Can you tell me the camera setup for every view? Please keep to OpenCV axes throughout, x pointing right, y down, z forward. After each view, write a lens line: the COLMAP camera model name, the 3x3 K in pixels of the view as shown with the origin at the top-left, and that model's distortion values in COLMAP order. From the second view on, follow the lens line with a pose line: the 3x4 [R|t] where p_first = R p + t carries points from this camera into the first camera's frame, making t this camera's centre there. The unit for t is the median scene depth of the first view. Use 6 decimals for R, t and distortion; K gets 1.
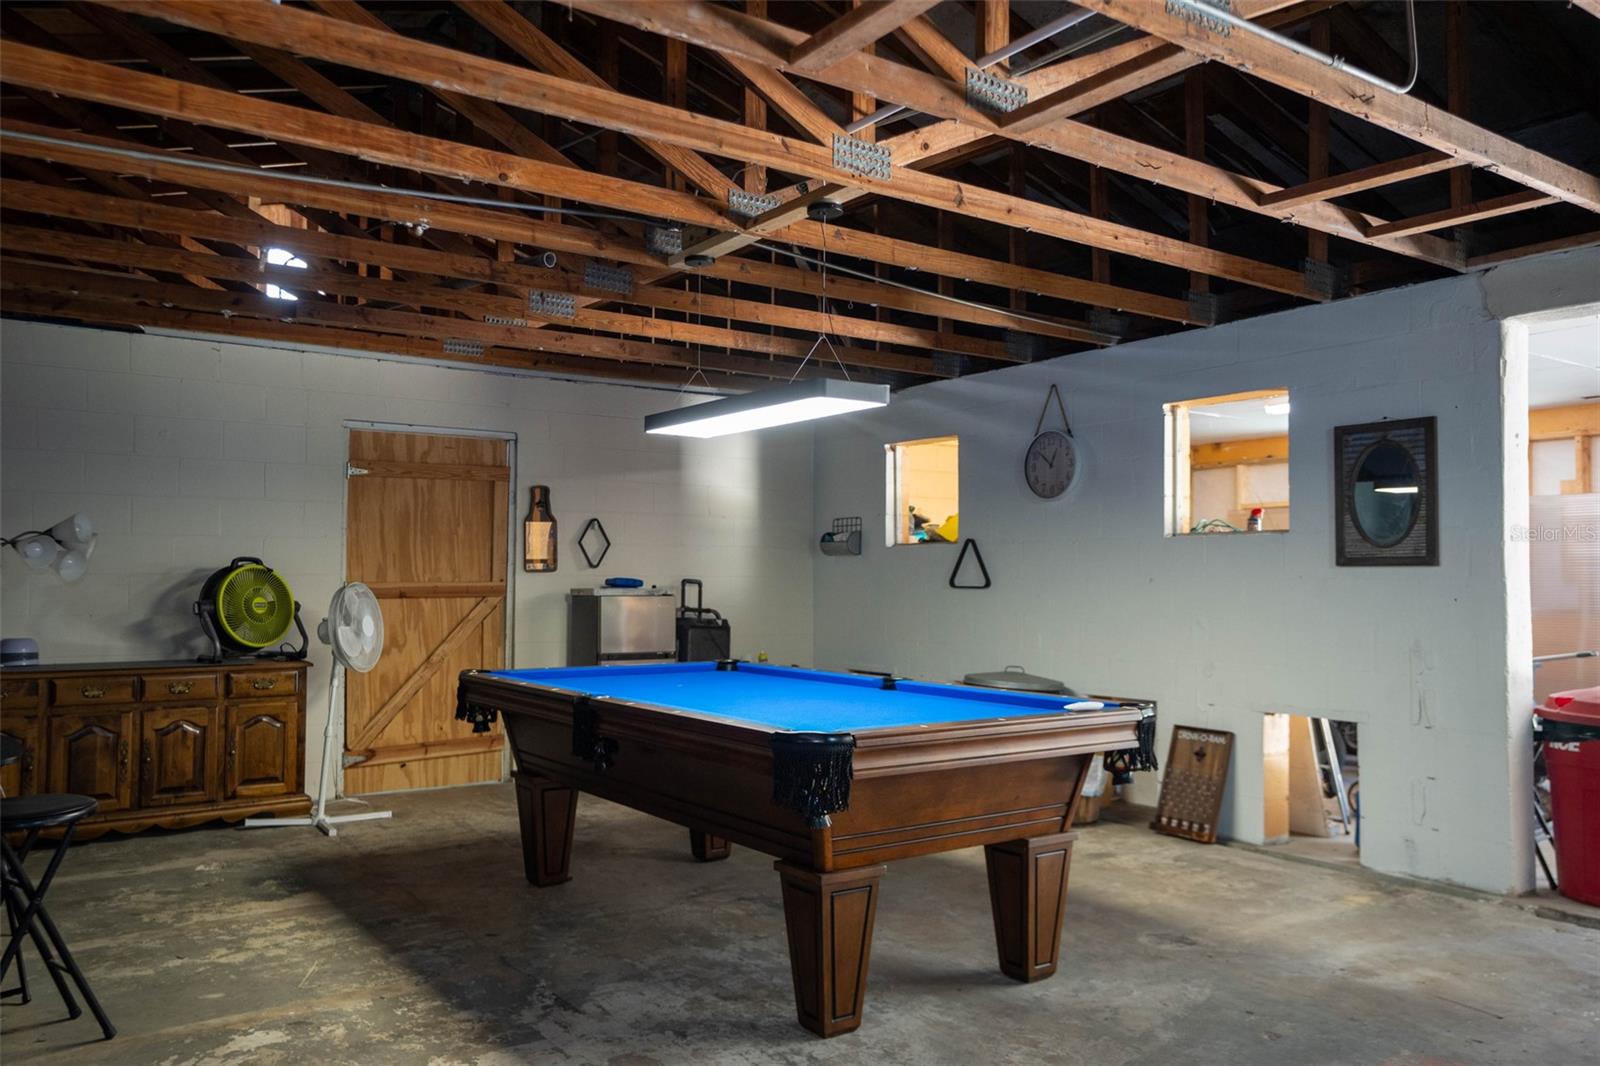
lens RADIAL K [[1255.0, 0, 797.3], [0, 1255.0, 535.9], [0, 0, 1]] dist [0.001967, 0.004670]
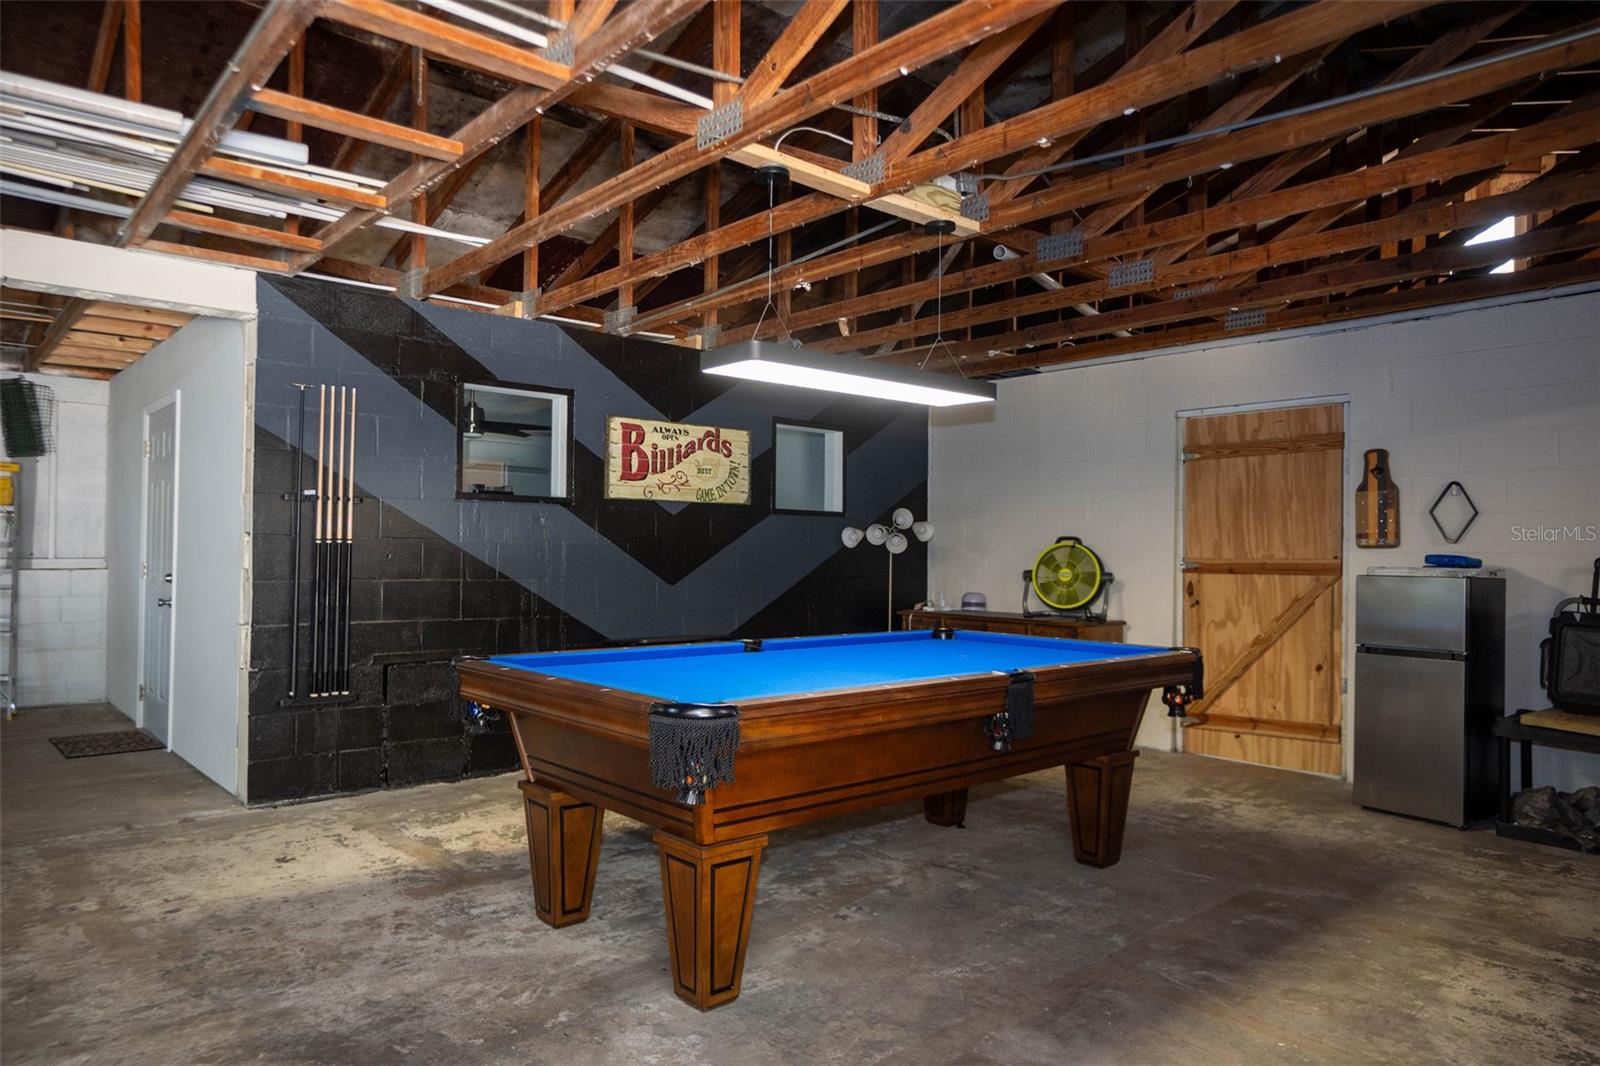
lens RADIAL K [[1050.2, 0, 798.7], [0, 1050.2, 537.5], [0, 0, 1]] dist [-0.016189, -0.000397]
pose [[0.082484, -0.017808, -0.996433, 0.514760], [0.020979, 0.999650, -0.016129, 0.026064], [0.996372, -0.019573, 0.082829, 0.571795]]
